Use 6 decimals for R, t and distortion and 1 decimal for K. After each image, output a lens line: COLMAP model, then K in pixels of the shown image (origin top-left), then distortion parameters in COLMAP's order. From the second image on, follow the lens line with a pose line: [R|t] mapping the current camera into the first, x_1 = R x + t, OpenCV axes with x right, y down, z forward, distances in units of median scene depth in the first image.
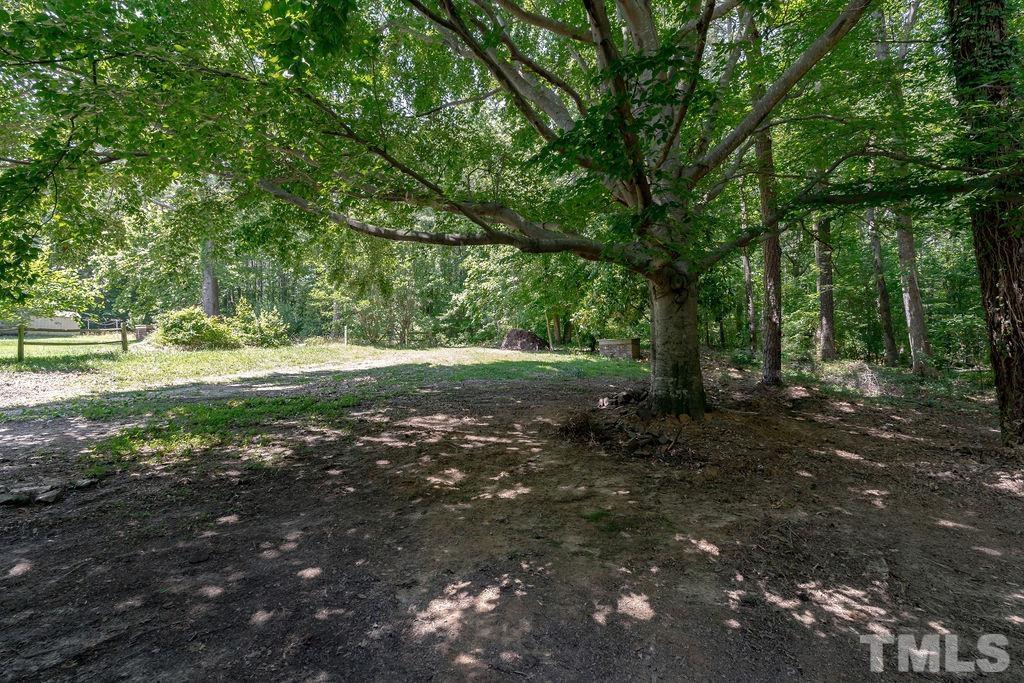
lens RADIAL K [[468.3, 0, 514.2], [0, 468.3, 344.1], [0, 0, 1]] dist [-0.008990, 0.001185]
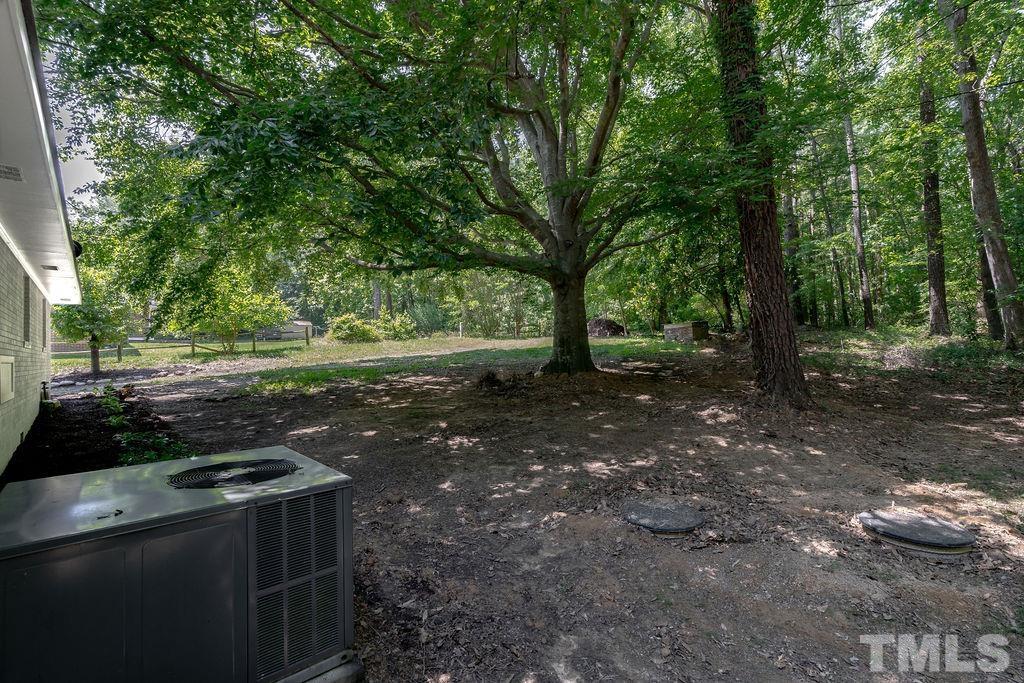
lens RADIAL K [[468.3, 0, 510.3], [0, 468.3, 340.1], [0, 0, 1]] dist [-0.008990, 0.001185]
pose [[0.925766, -0.031526, -0.376781, 0.318824], [0.033593, 0.999435, -0.001088, 0.019661], [0.376602, -0.011650, 0.926302, -0.158684]]
